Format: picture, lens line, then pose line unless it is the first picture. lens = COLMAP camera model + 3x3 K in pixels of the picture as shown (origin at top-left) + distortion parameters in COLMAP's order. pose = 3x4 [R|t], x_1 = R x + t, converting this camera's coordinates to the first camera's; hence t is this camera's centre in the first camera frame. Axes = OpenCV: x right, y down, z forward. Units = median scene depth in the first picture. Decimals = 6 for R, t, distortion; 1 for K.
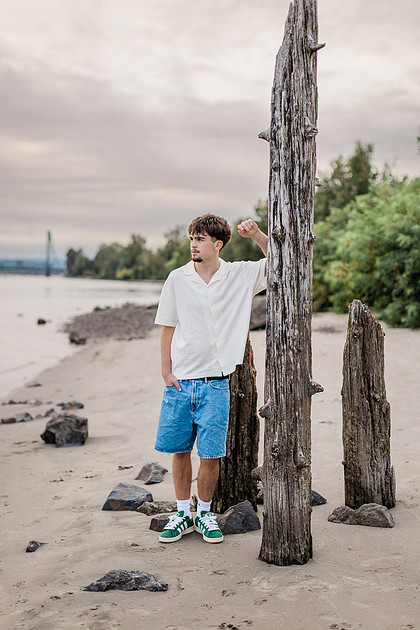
lens RADIAL K [[854.0, 0, 211.8], [0, 854.0, 318.0], [0, 0, 1]] dist [0.183979, 0.000000]
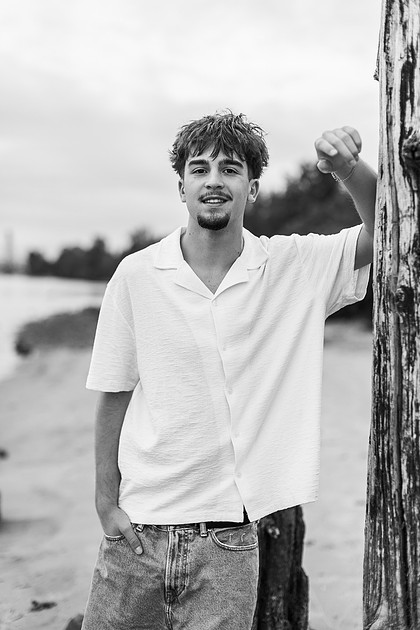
lens RADIAL K [[854.0, 0, 210.8], [0, 854.0, 316.7], [0, 0, 1]] dist [0.183979, 0.000000]
pose [[0.999054, 0.009230, 0.042492, -0.021348], [-0.009008, 0.999945, -0.005406, -0.024481], [-0.042540, 0.005018, 0.999082, 0.590926]]
